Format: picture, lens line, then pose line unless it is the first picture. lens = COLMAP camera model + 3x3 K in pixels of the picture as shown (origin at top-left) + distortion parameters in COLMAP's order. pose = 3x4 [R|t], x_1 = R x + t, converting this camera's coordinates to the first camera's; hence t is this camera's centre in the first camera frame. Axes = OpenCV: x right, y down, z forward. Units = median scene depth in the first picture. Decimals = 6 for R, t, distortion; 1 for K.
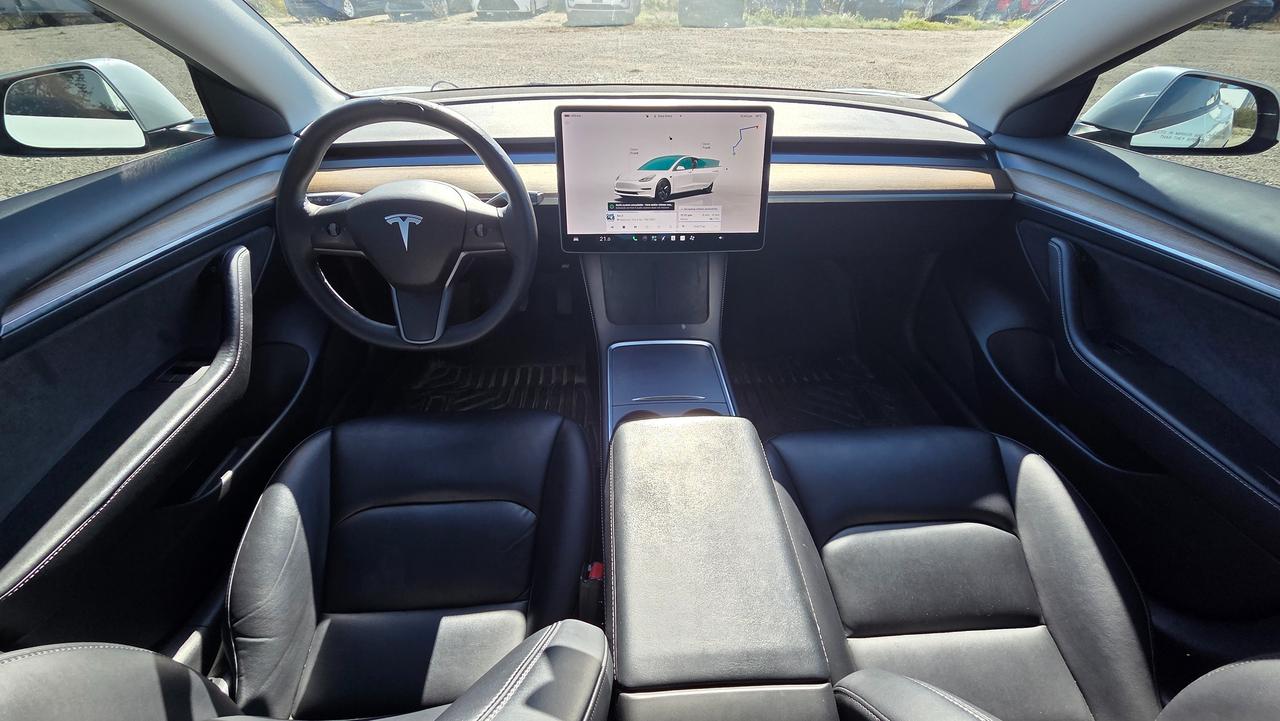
lens RADIAL K [[526.1, 0, 638.1], [0, 526.1, 362.4], [0, 0, 1]] dist [0.005121, -0.000133]
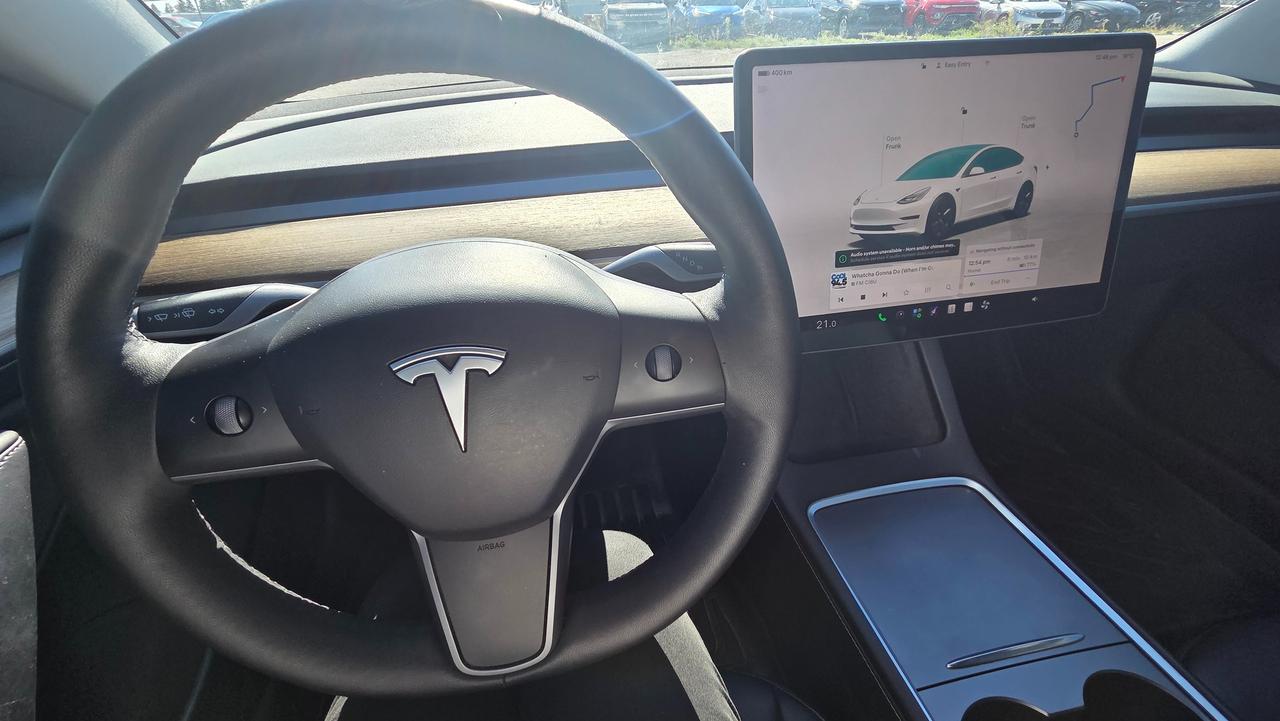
lens RADIAL K [[526.1, 0, 636.7], [0, 526.1, 358.9], [0, 0, 1]] dist [0.005121, -0.000133]
pose [[0.990584, -0.100916, 0.092519, -0.291674], [0.105593, 0.993292, -0.047122, -0.200553], [-0.087143, 0.056448, 0.994595, 0.535761]]
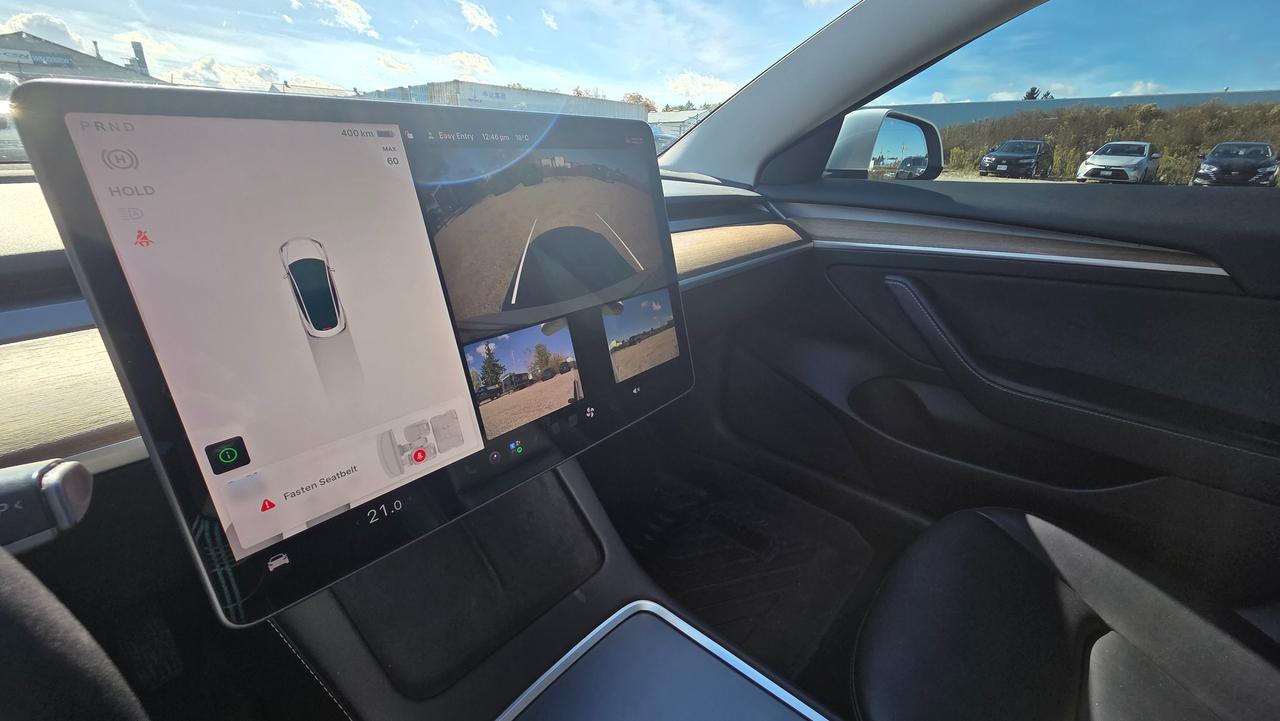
lens RADIAL K [[526.1, 0, 639.6], [0, 526.1, 357.1], [0, 0, 1]] dist [0.005121, -0.000133]
pose [[0.696886, -0.267225, 0.665538, -0.143115], [0.405421, 0.912274, -0.058224, -0.241622], [-0.591594, 0.310398, 0.744089, 0.662951]]
